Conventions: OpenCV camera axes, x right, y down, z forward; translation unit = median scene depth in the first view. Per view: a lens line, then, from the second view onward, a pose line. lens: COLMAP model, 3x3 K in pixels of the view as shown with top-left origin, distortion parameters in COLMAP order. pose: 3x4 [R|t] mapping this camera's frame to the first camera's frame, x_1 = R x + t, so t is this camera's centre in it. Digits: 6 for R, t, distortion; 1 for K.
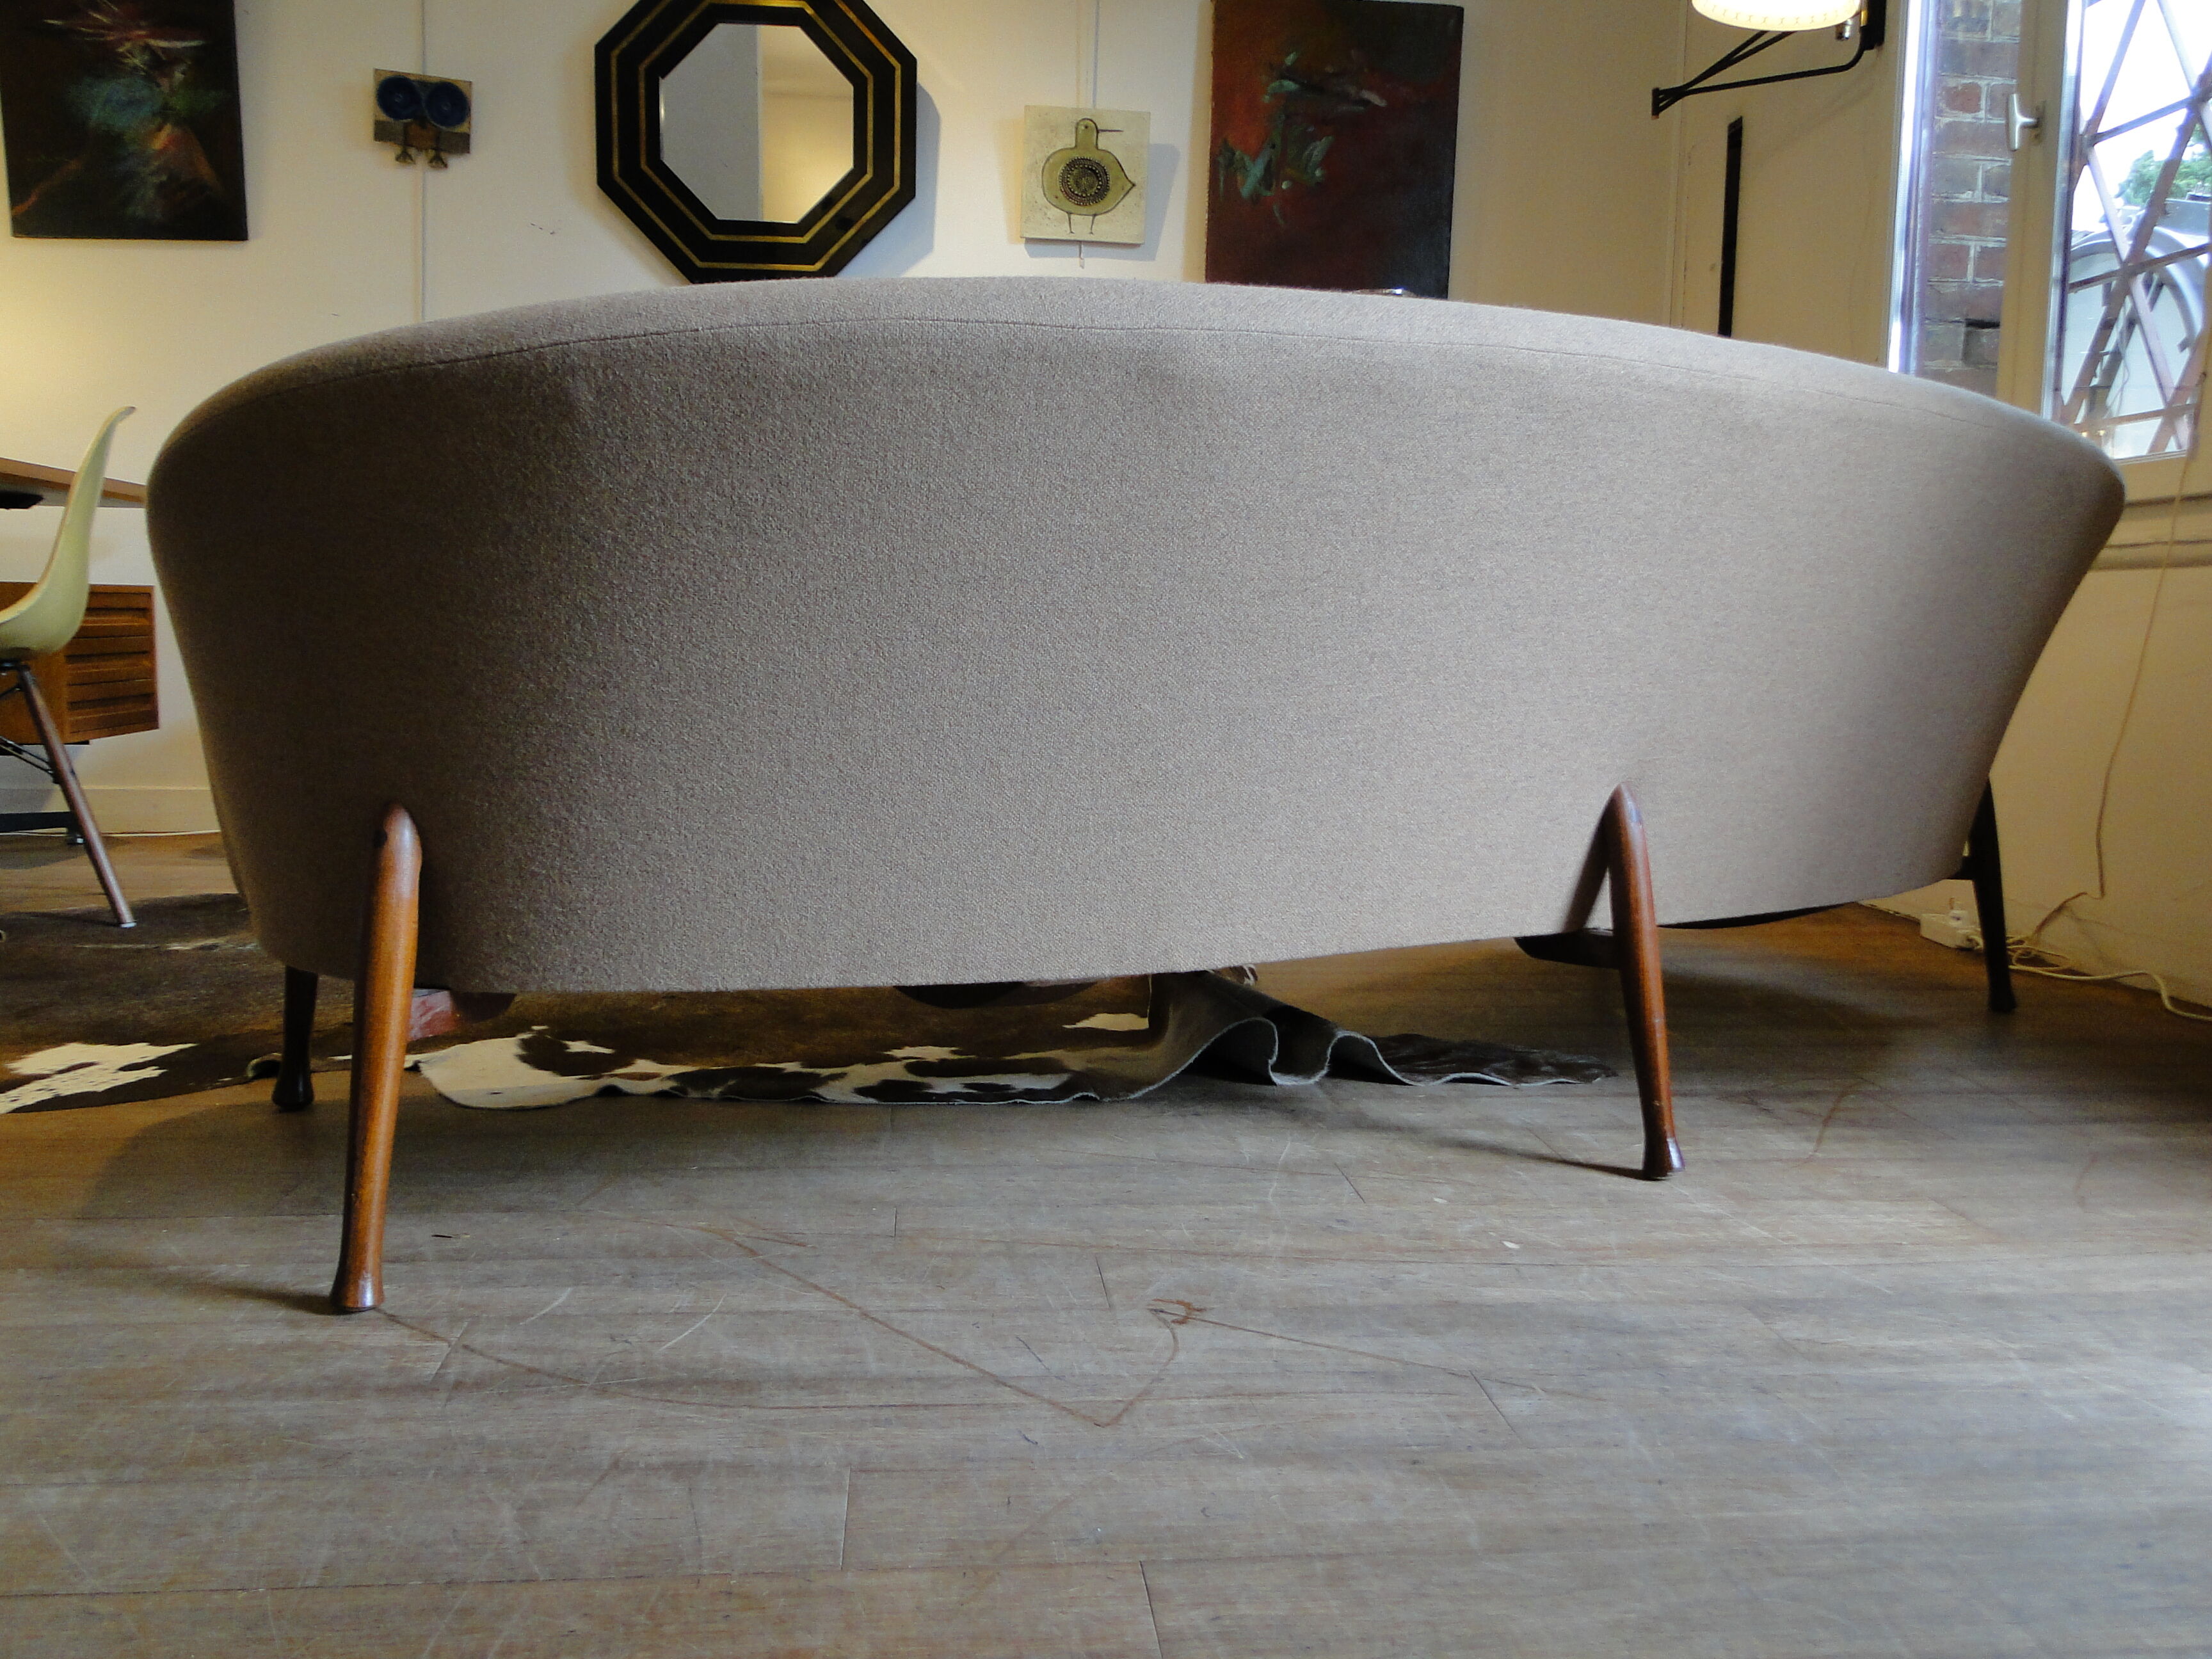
lens RADIAL K [[1807.8, 0, 1106.0], [0, 1807.8, 829.5], [0, 0, 1]] dist [0.004842, -0.016091]
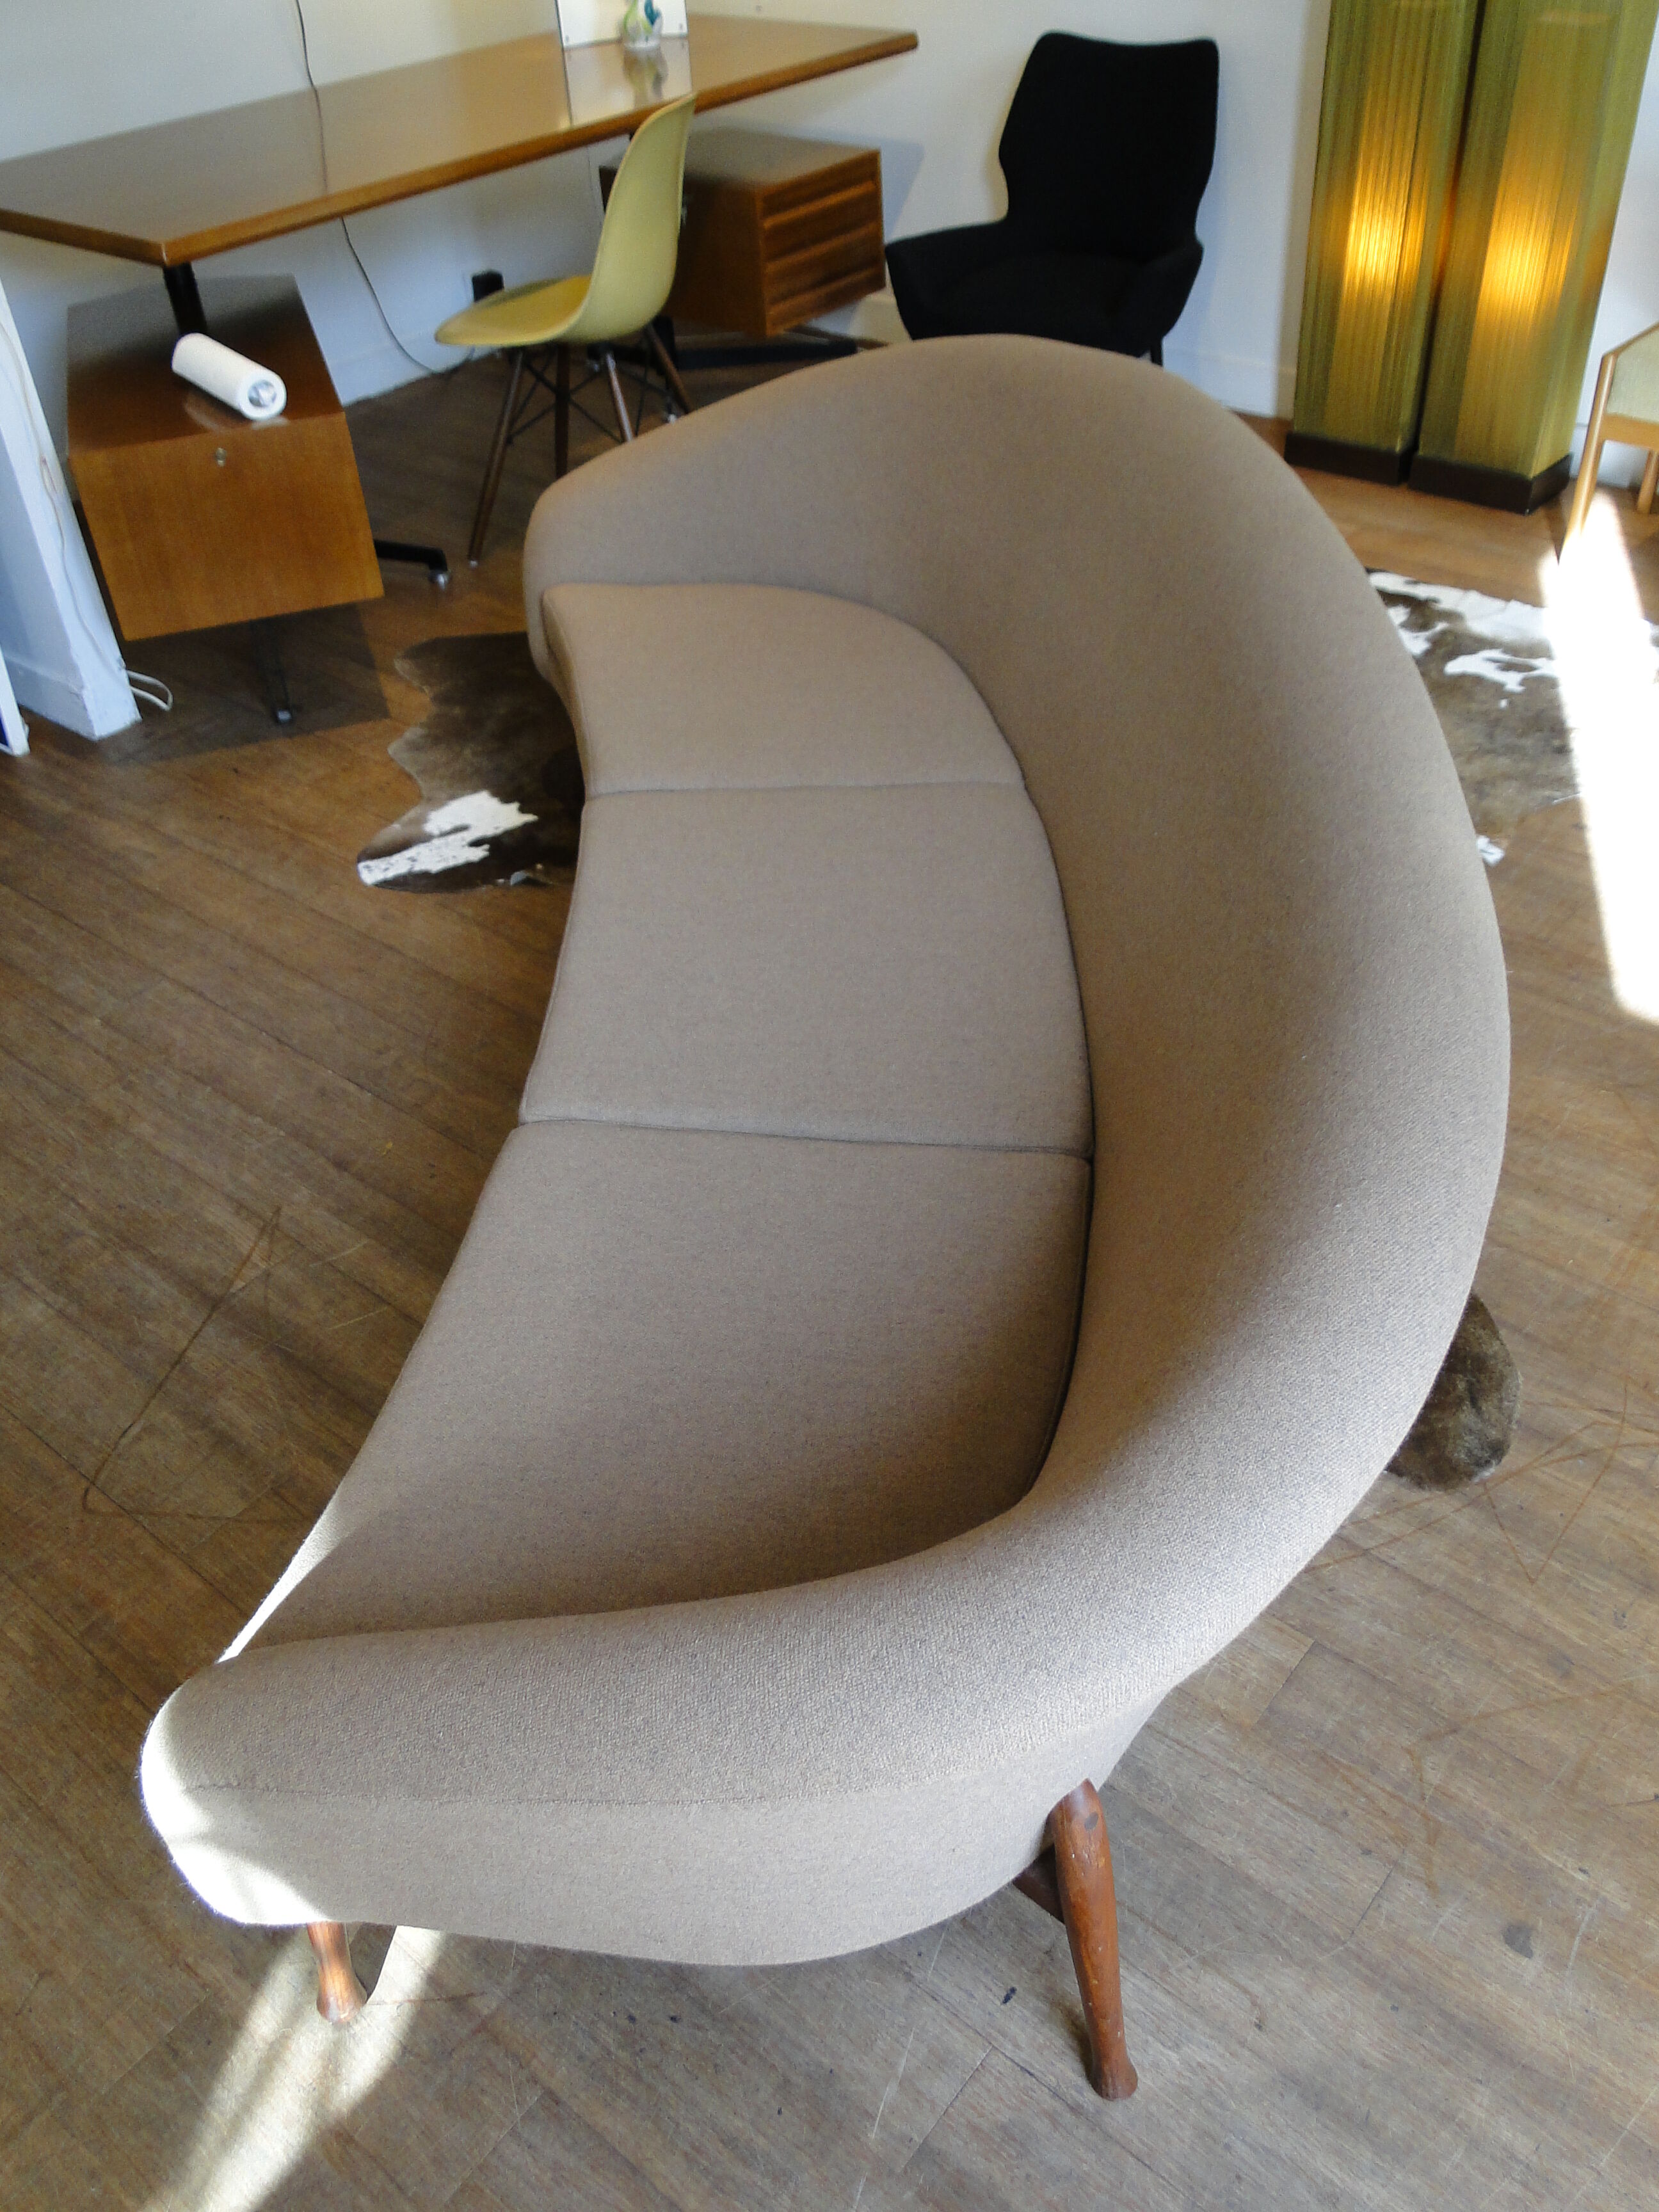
lens RADIAL K [[1807.8, 0, 829.5], [0, 1807.8, 1106.0], [0, 0, 1]] dist [0.004842, -0.016091]
pose [[0.705201, 0.402682, -0.583558, 0.286110], [-0.013828, 0.830717, 0.556523, -0.241377], [0.708873, -0.384391, 0.591391, 0.119064]]
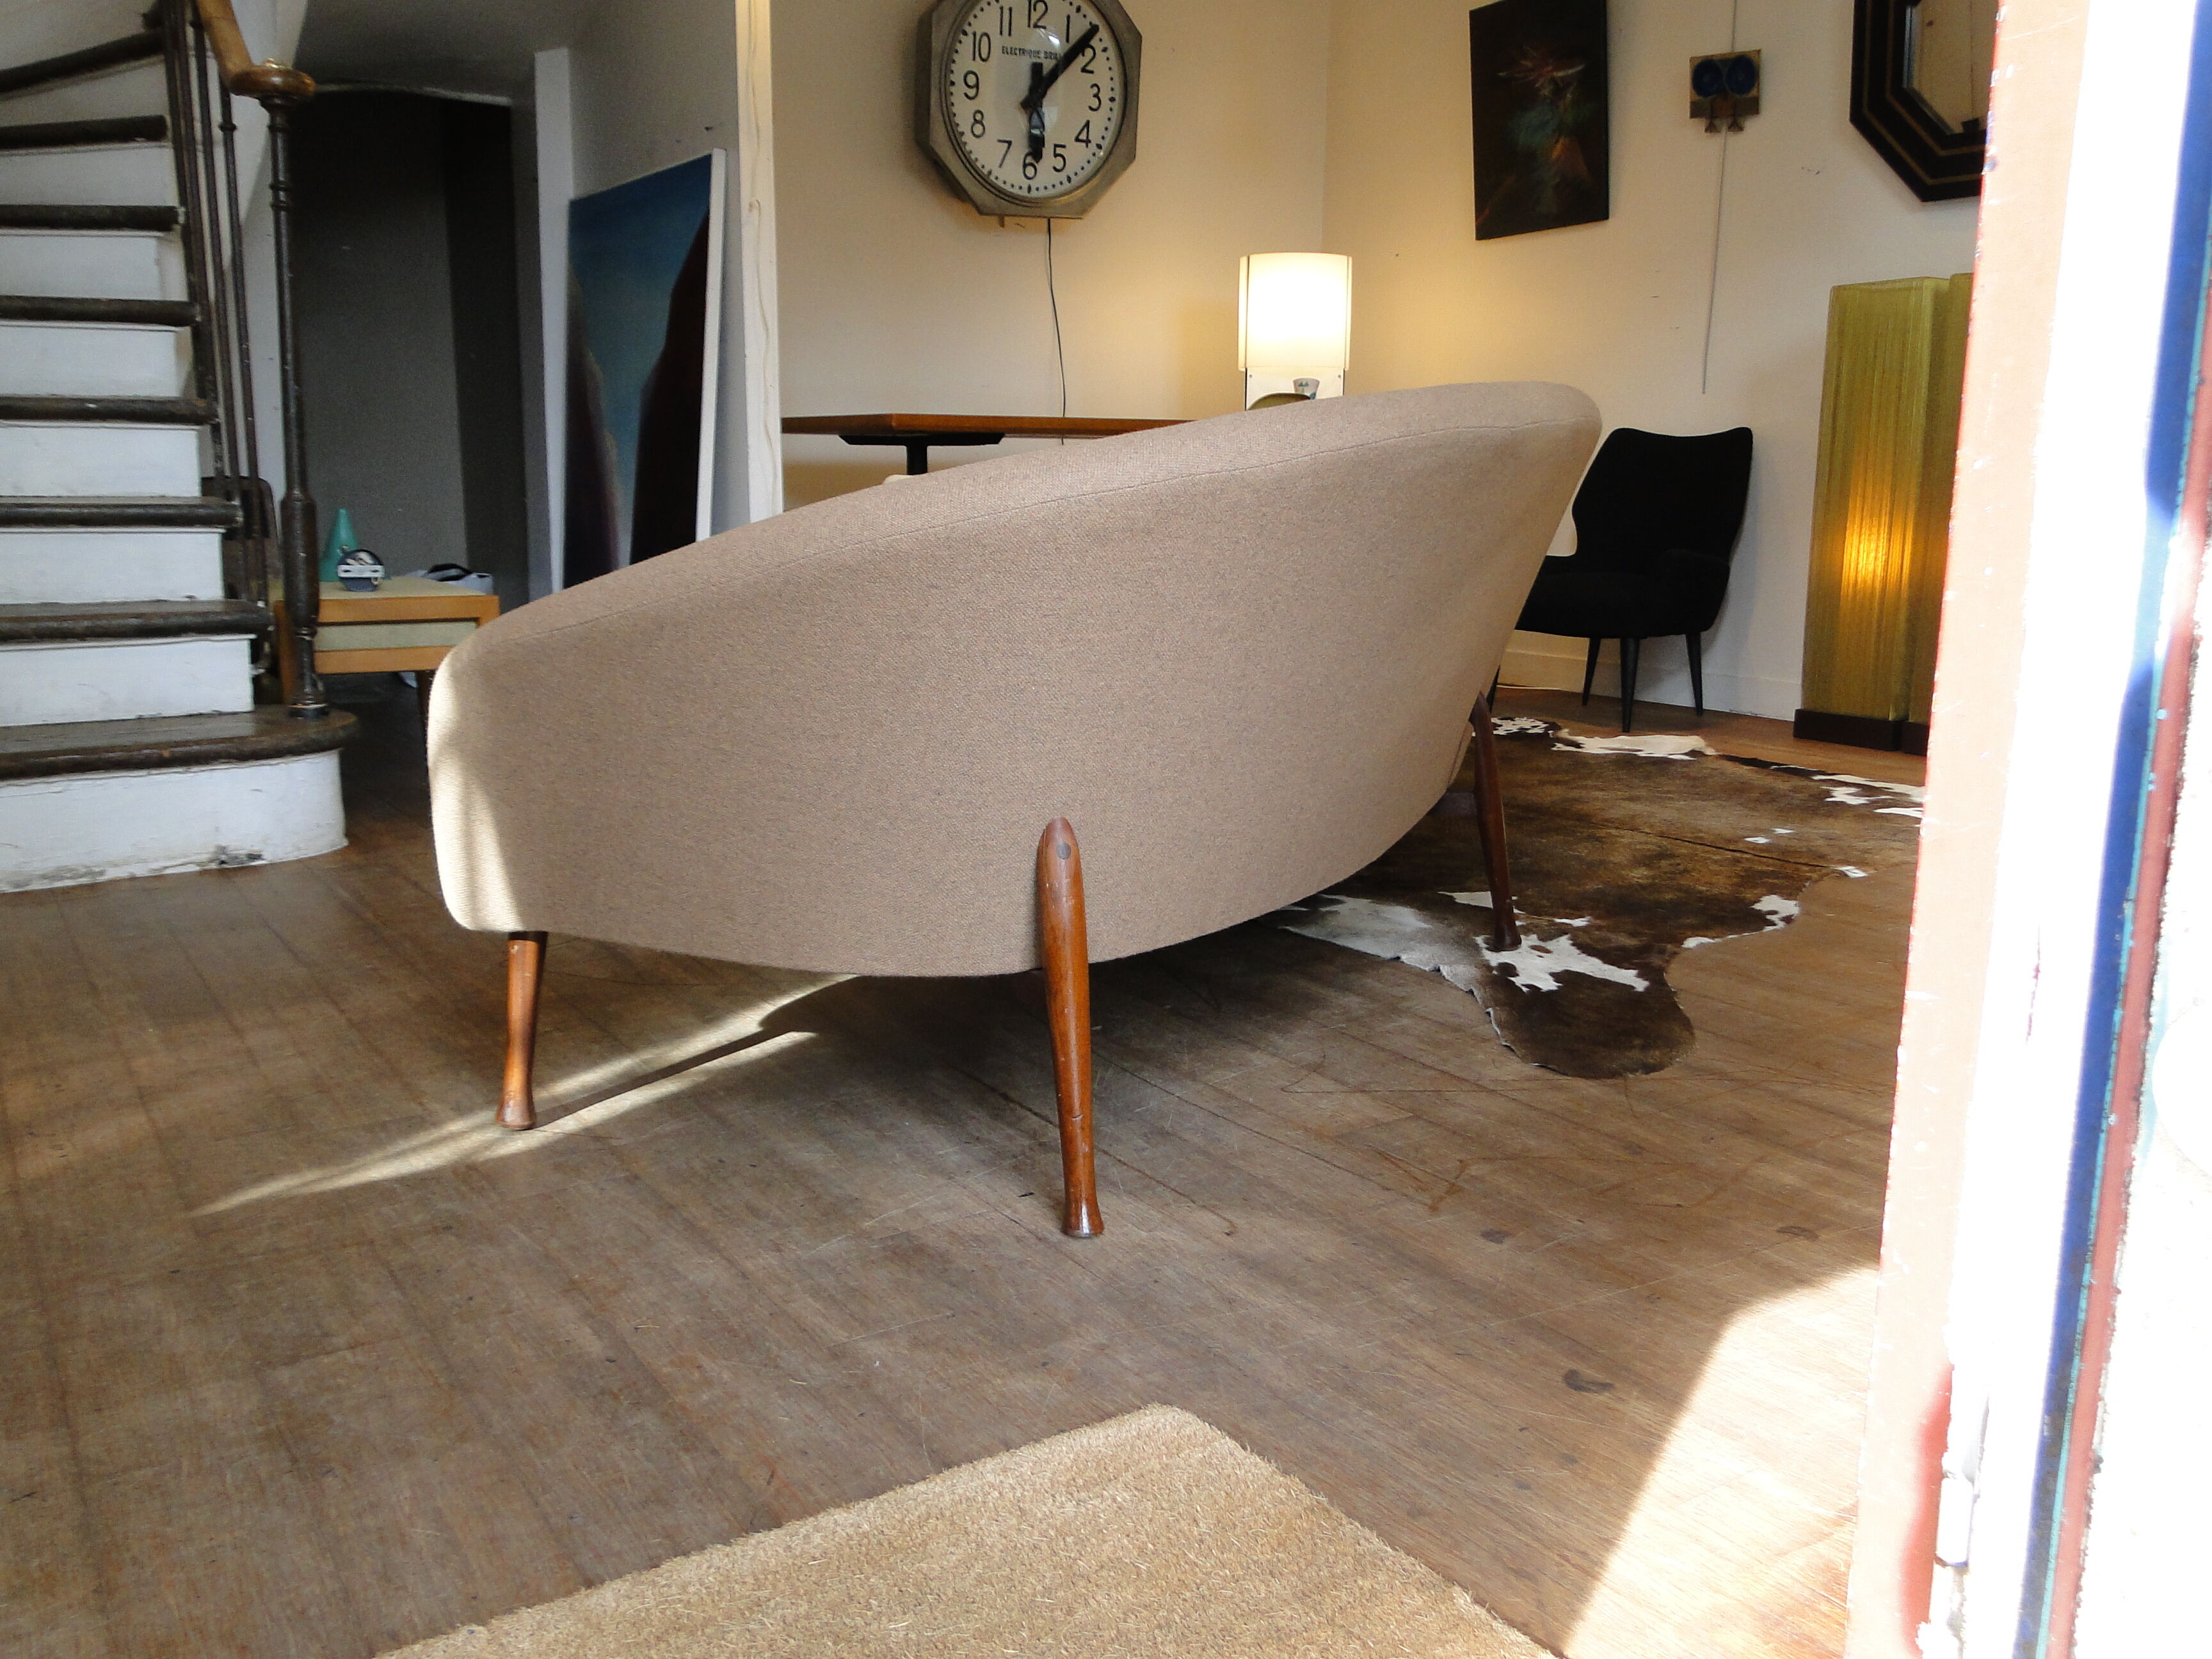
lens RADIAL K [[1807.8, 0, 1106.0], [0, 1807.8, 829.5], [0, 0, 1]] dist [0.004842, -0.016091]
pose [[0.474094, 0.156445, -0.866464, 0.511109], [-0.092250, 0.987498, 0.127823, -0.039198], [0.875628, 0.019331, 0.482599, 0.106838]]
